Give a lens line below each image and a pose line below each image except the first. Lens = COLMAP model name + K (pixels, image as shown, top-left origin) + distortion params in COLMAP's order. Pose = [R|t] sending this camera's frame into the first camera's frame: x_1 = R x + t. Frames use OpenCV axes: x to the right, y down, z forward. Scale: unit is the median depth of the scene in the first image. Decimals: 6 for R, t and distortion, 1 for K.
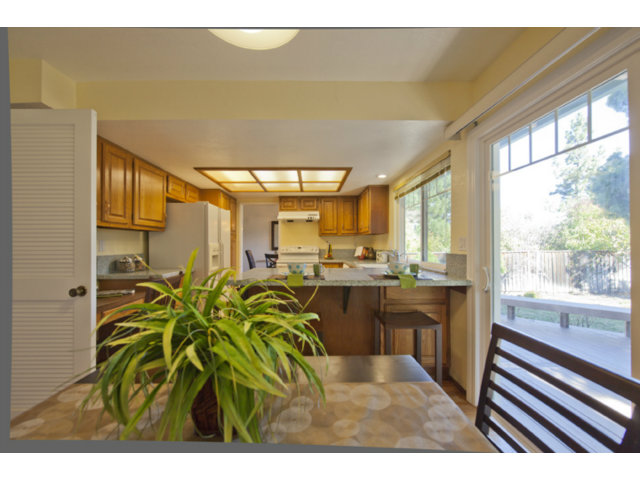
lens RADIAL K [[248.3, 0, 311.0], [0, 248.3, 244.5], [0, 0, 1]] dist [0.000211, -0.000227]
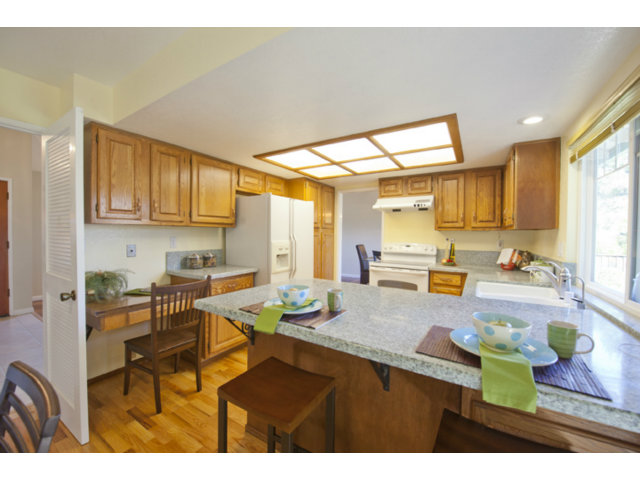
lens RADIAL K [[256.4, 0, 316.5], [0, 256.4, 237.2], [0, 0, 1]] dist [-0.015025, -0.001828]
pose [[0.845161, 0.020851, -0.534105, 0.162349], [-0.013679, 0.999755, 0.017384, -0.028604], [0.534337, -0.007386, 0.845239, 0.264312]]
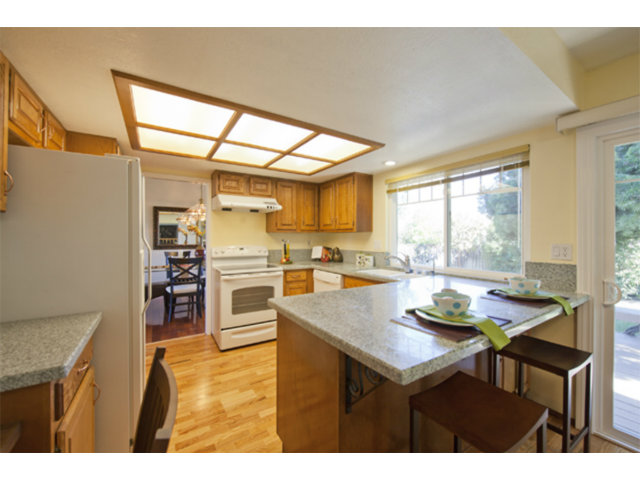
lens RADIAL K [[256.4, 0, 317.9], [0, 256.4, 237.7], [0, 0, 1]] dist [-0.015025, -0.001828]
pose [[0.845942, 0.003605, 0.533263, -0.307556], [-0.005970, 0.999979, 0.002711, -0.026533], [-0.533241, -0.005477, 0.845945, 0.352572]]
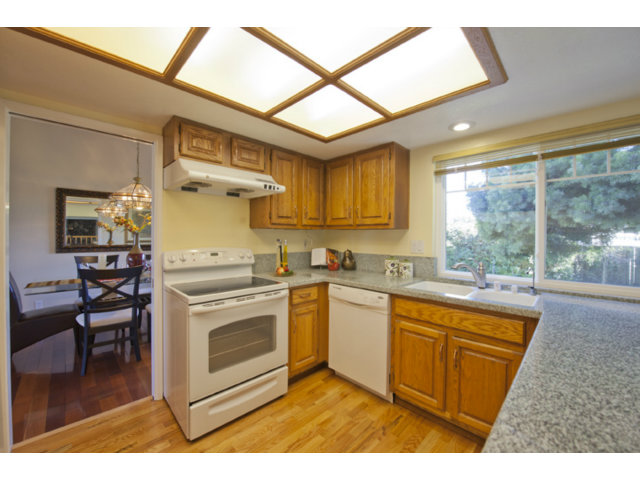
lens RADIAL K [[256.4, 0, 316.6], [0, 256.4, 238.6], [0, 0, 1]] dist [-0.015025, -0.001828]
pose [[0.715128, 0.000096, 0.698993, -0.286472], [-0.011220, 0.999873, 0.011341, -0.025684], [-0.698903, -0.015953, 0.715038, 0.696009]]
